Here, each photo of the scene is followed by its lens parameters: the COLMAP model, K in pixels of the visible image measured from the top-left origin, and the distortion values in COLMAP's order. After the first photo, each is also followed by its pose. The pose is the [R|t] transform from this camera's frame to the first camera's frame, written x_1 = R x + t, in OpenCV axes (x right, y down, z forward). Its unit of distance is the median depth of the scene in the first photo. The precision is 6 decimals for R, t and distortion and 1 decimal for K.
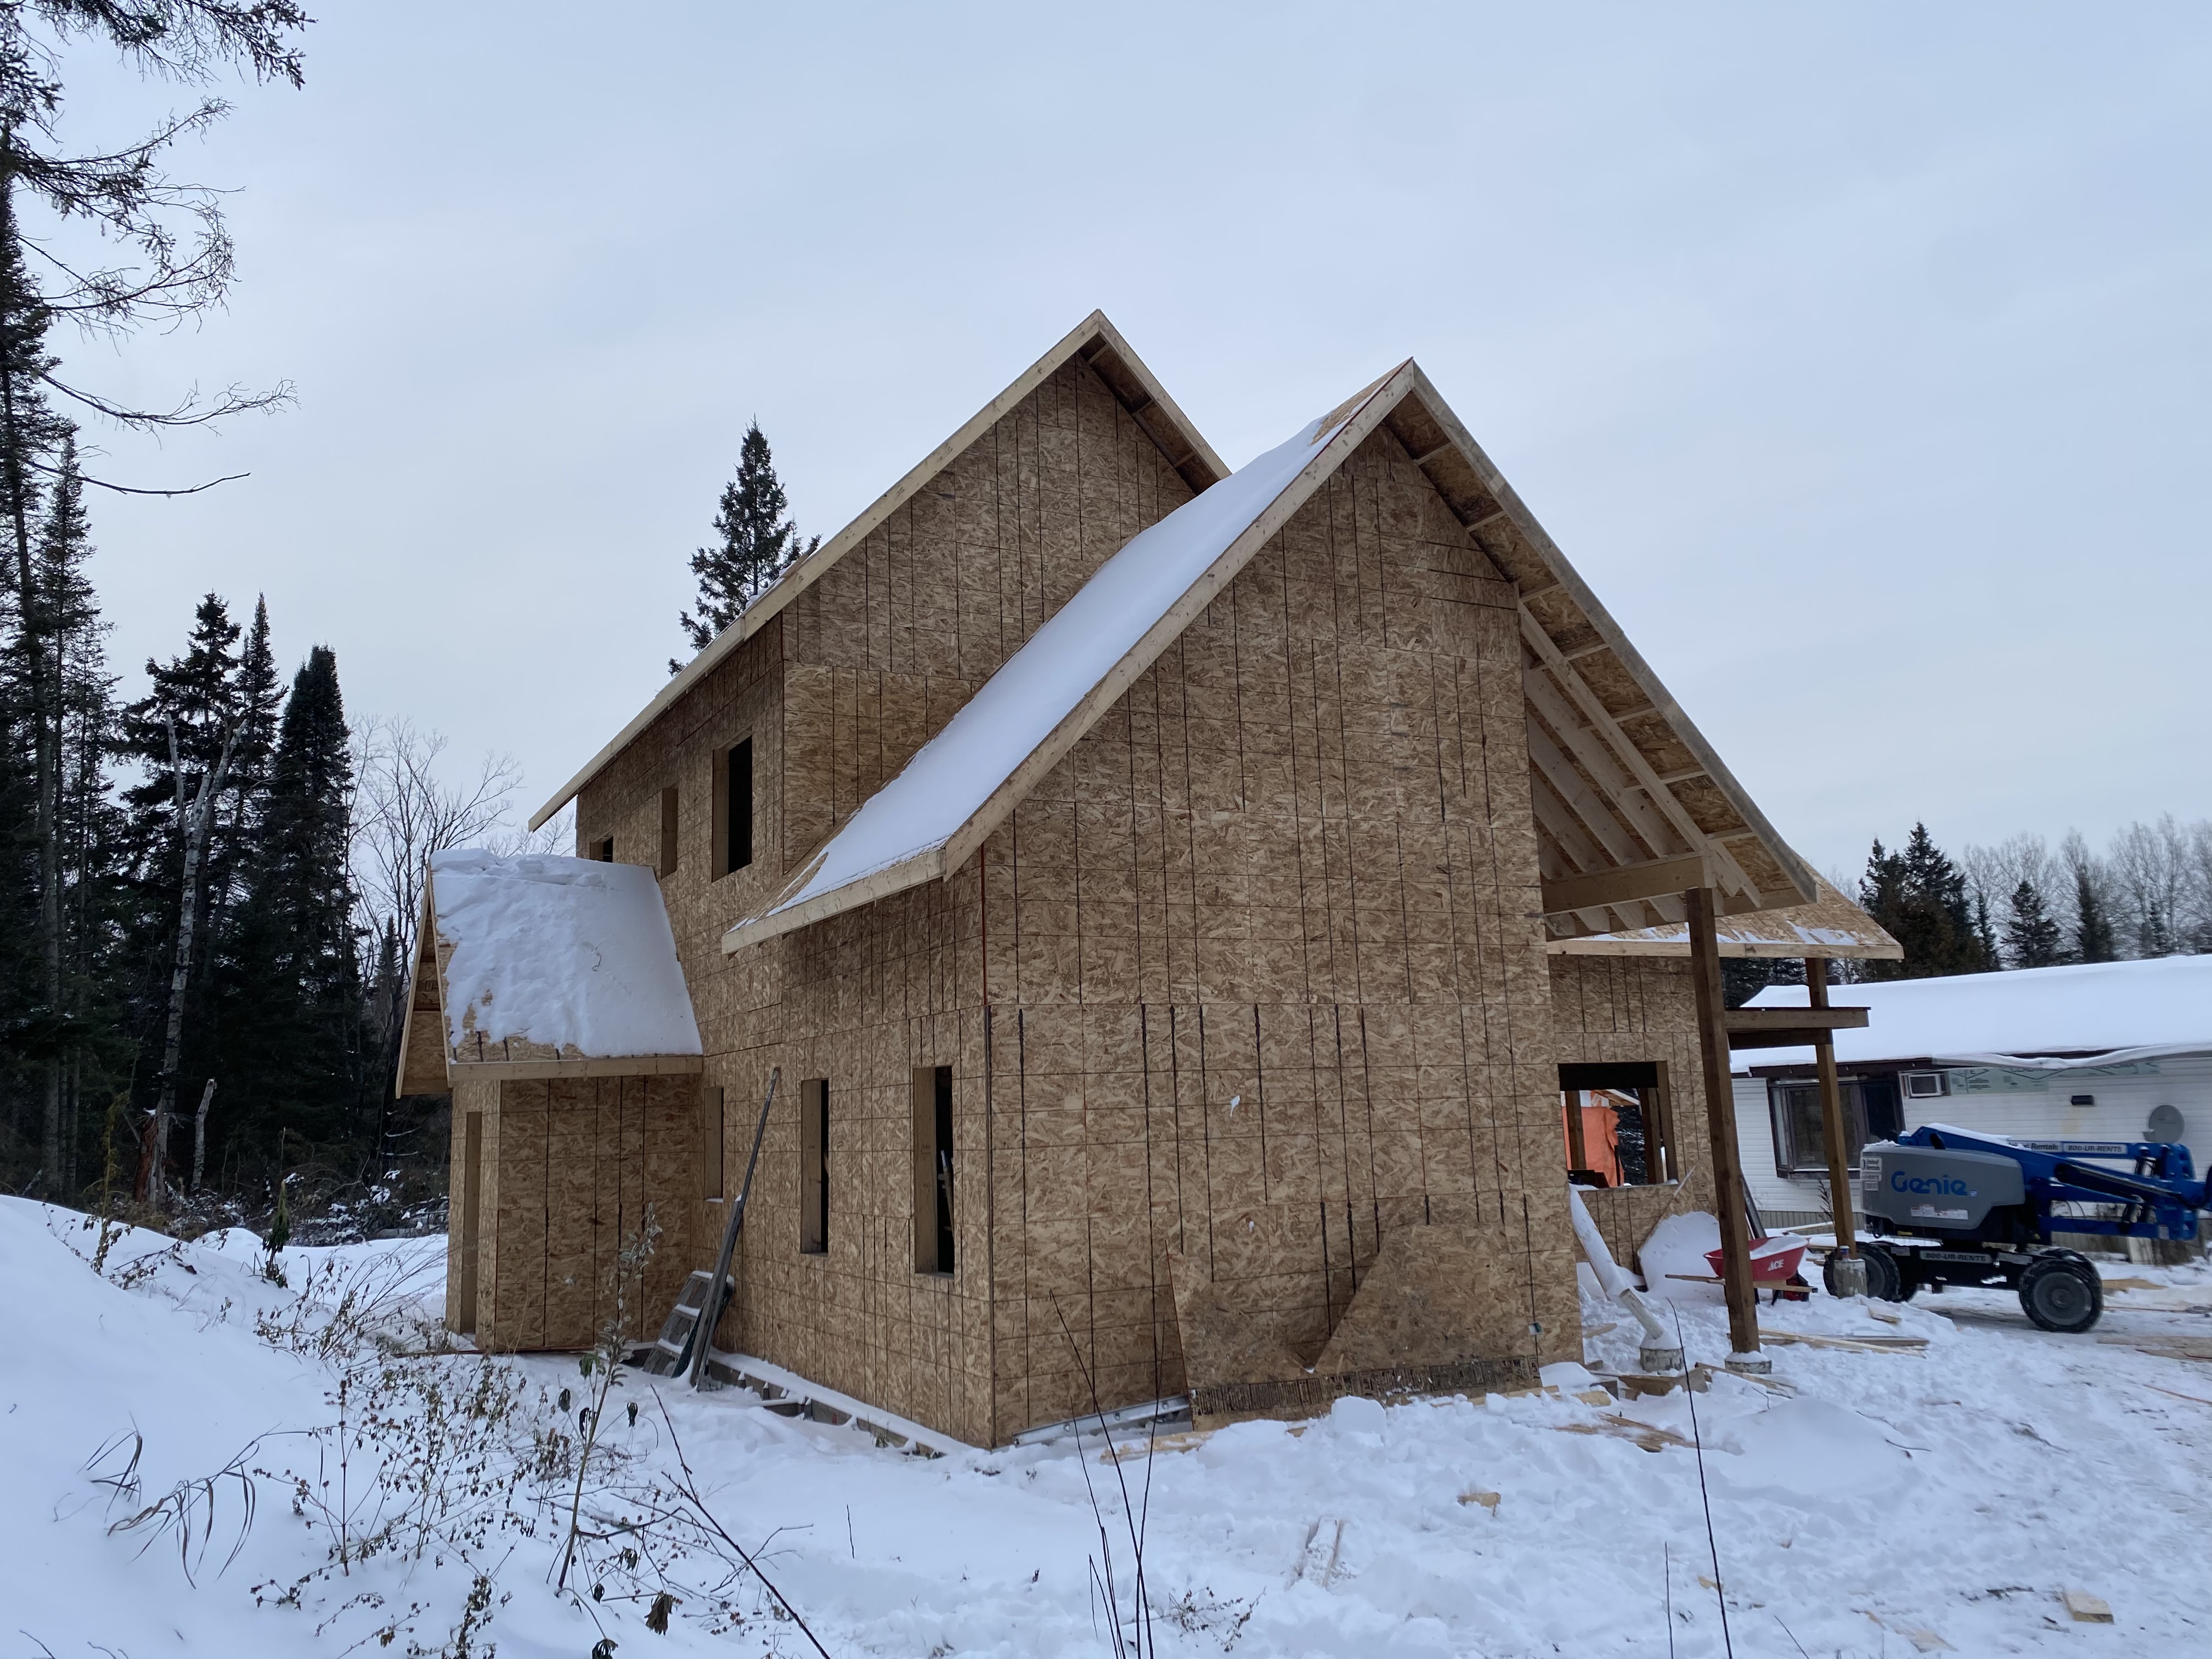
lens RADIAL K [[1667.0, 0, 1102.4], [0, 1667.0, 827.9], [0, 0, 1]] dist [-0.000727, -0.000212]
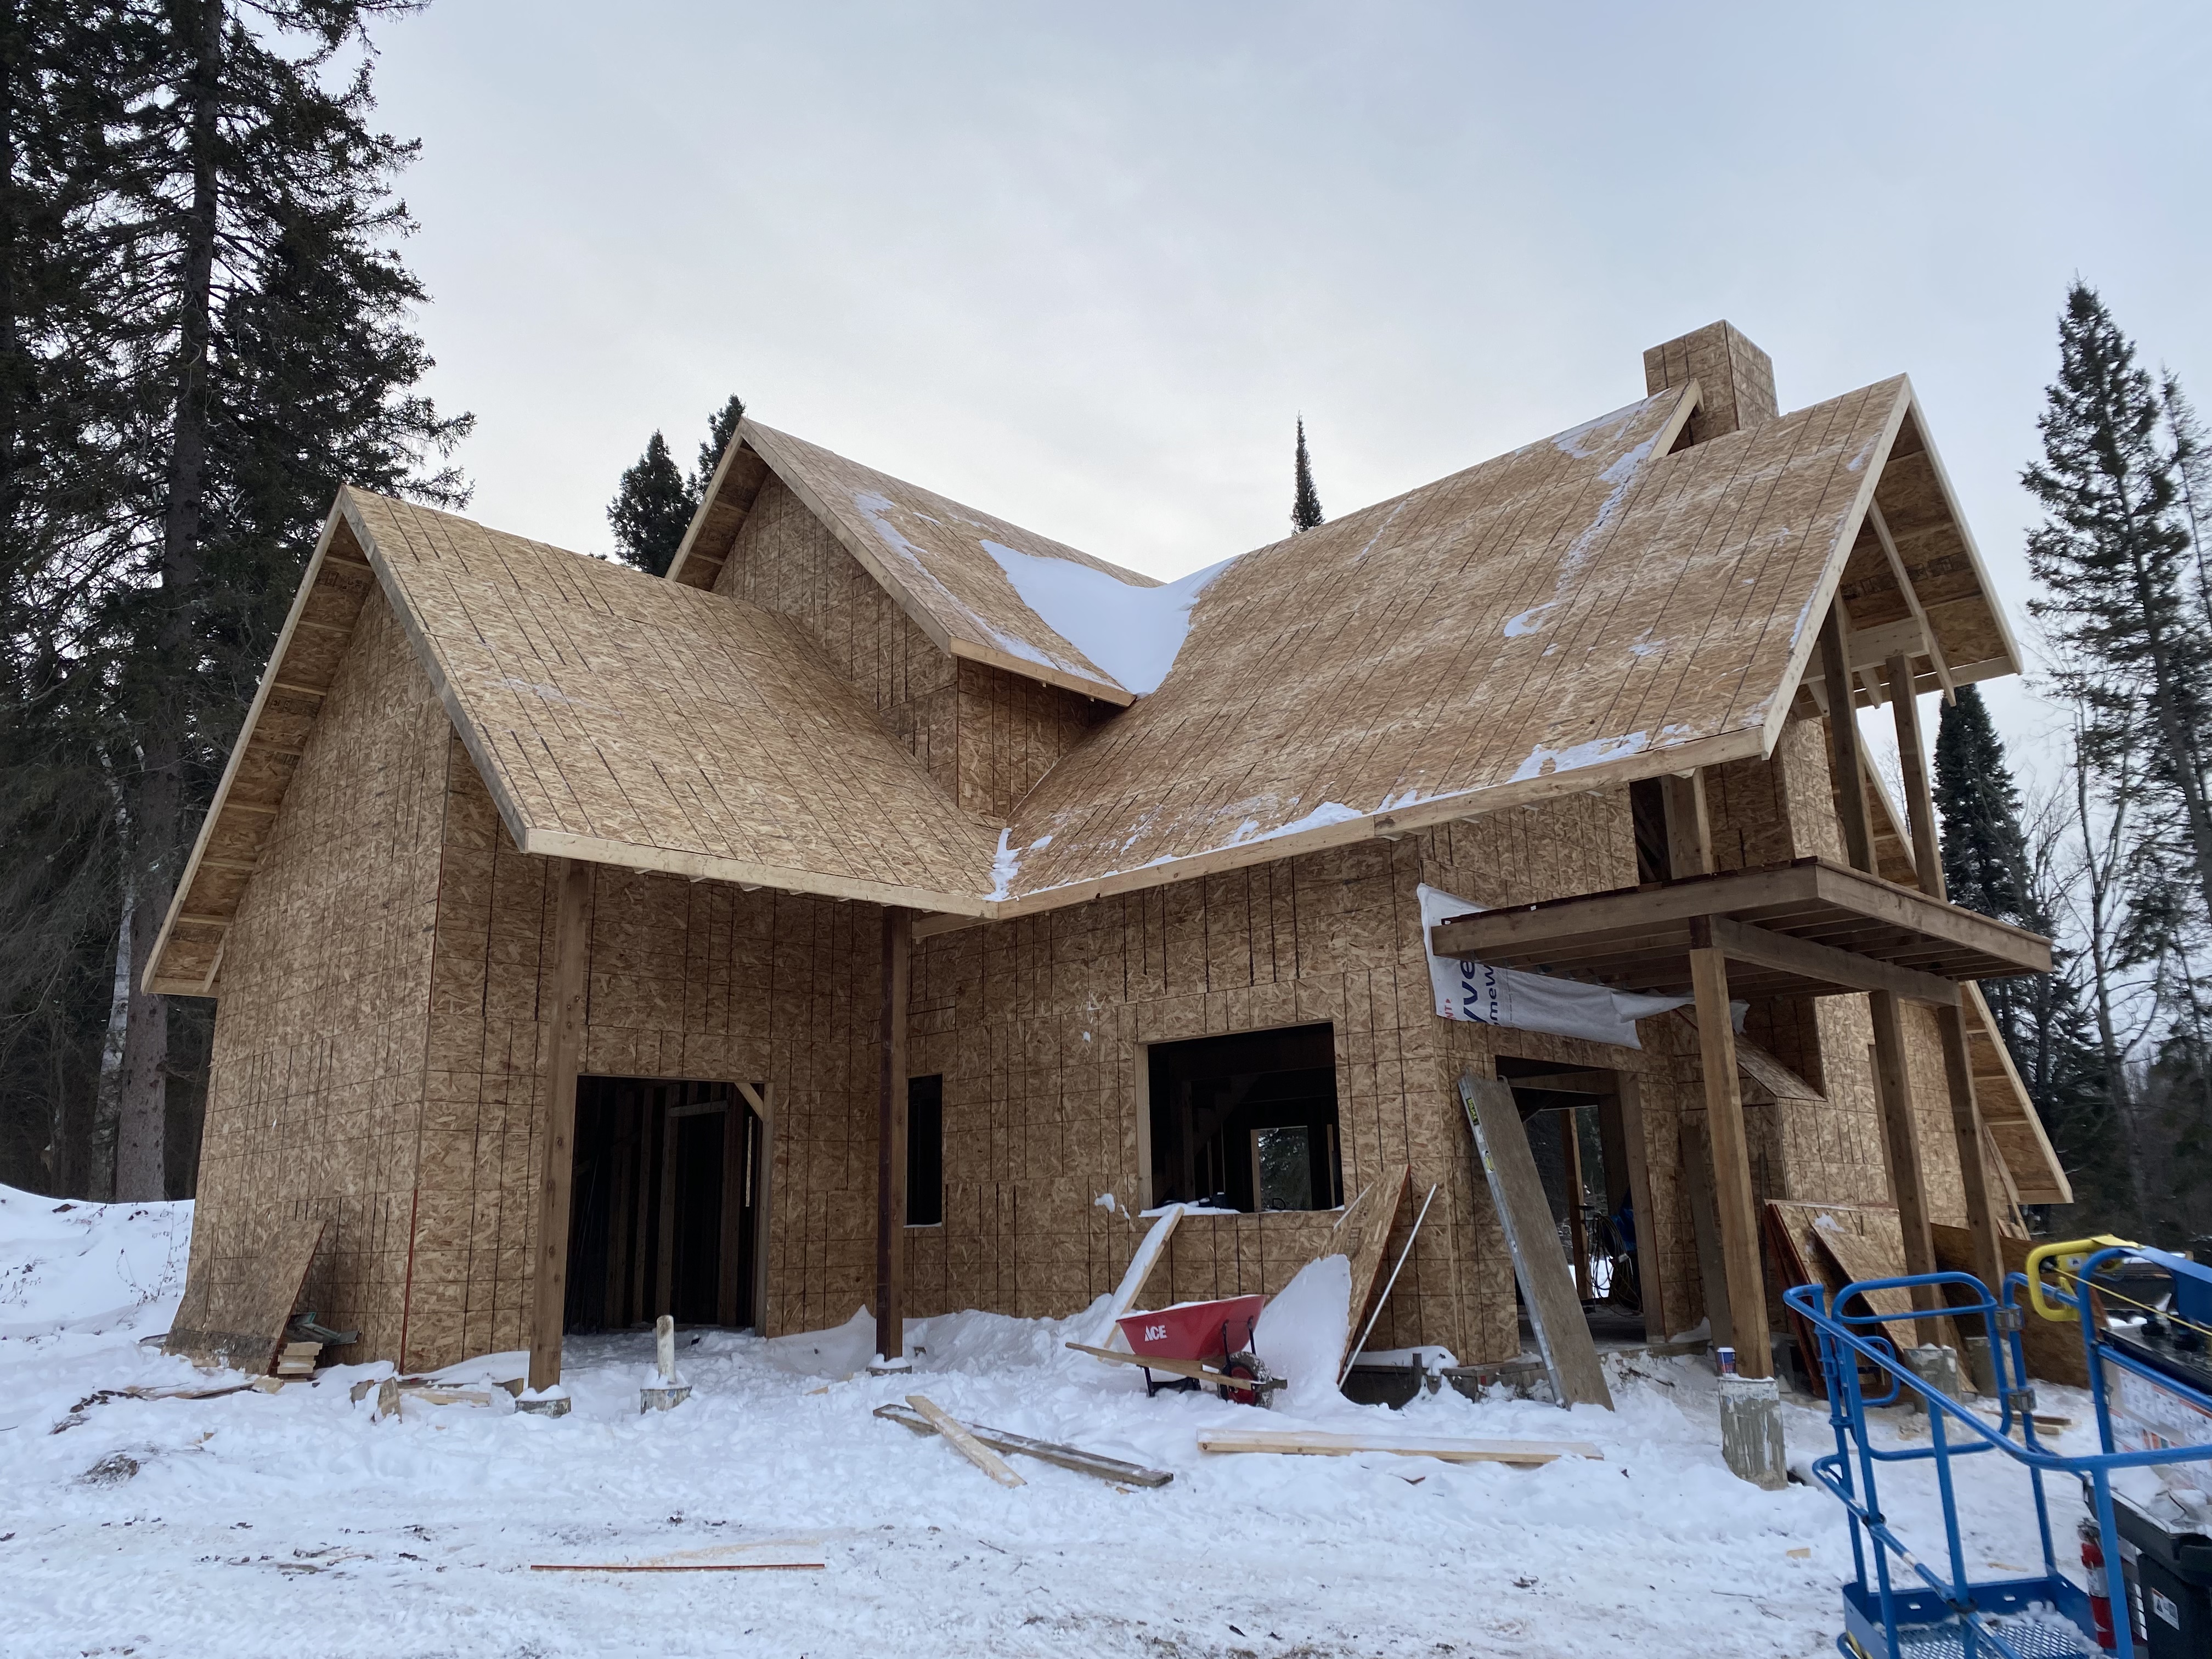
lens RADIAL K [[1667.0, 0, 1101.8], [0, 1667.0, 824.3], [0, 0, 1]] dist [-0.000727, -0.000212]
pose [[0.302840, -0.198350, -0.932172, 0.954154], [0.167678, 0.973934, -0.152762, 0.154157], [0.938175, -0.110042, 0.328205, 0.731815]]
